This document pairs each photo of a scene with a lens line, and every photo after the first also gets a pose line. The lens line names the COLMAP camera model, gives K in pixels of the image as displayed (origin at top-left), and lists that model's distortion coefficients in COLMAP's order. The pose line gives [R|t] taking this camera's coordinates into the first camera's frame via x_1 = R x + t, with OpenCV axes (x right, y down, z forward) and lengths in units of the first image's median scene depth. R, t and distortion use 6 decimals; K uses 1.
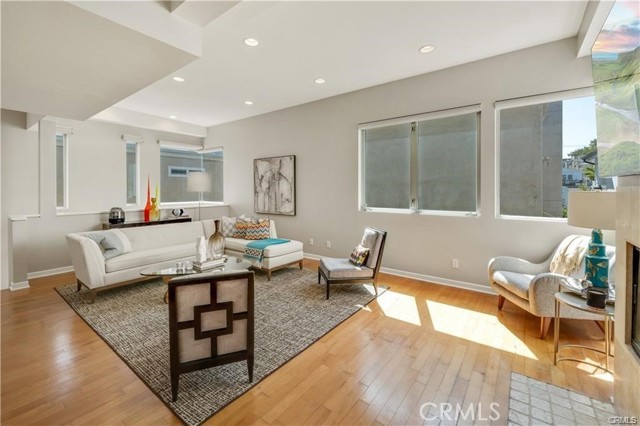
lens RADIAL K [[272.4, 0, 315.4], [0, 272.4, 188.0], [0, 0, 1]] dist [-0.004770, -0.000750]
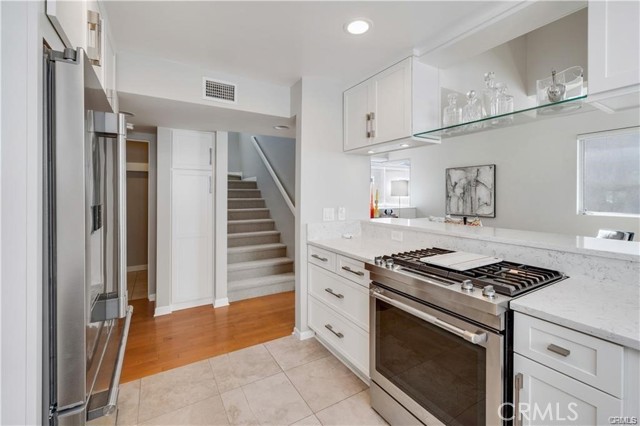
lens RADIAL K [[272.4, 0, 318.8], [0, 272.4, 195.2], [0, 0, 1]] dist [-0.004770, -0.000750]
pose [[0.933136, 0.004257, -0.359498, -0.342109], [-0.000242, 0.999937, 0.011214, -0.004116], [0.359523, -0.010377, 0.933079, -0.317695]]
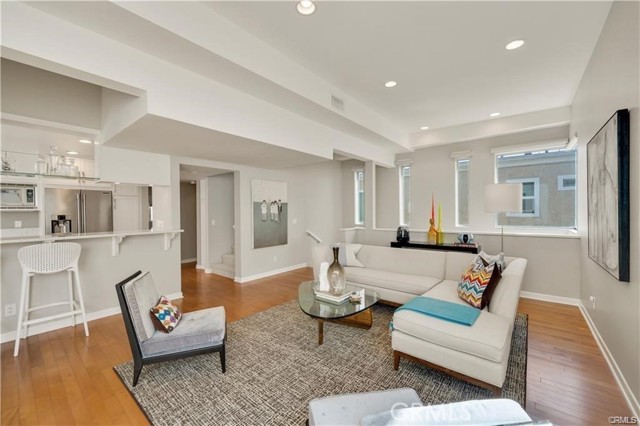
lens RADIAL K [[258.2, 0, 319.8], [0, 258.2, 212.9], [0, 0, 1]] dist [0.000061, 0.000036]
pose [[-0.037323, 0.007618, -0.999274, 0.264636], [0.018250, 0.999809, 0.006941, 0.002579], [0.999137, -0.017978, -0.037455, 0.606940]]
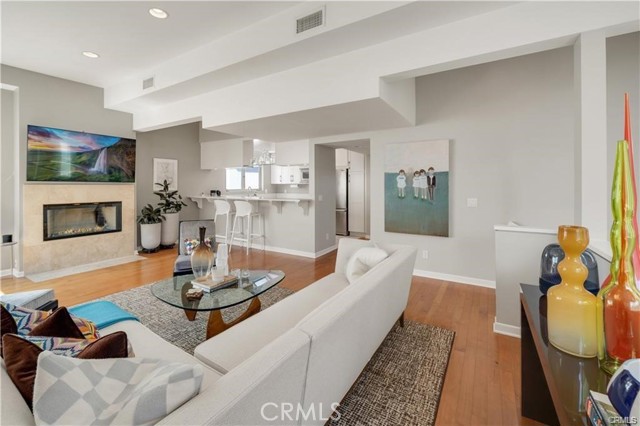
lens RADIAL K [[272.4, 0, 314.8], [0, 272.4, 183.2], [0, 0, 1]] dist [-0.004770, -0.000750]
pose [[-0.995520, 0.001206, -0.094547, -0.368665], [0.002784, 0.999859, -0.016554, 0.006546], [0.094514, -0.016743, -0.995383, 1.091062]]
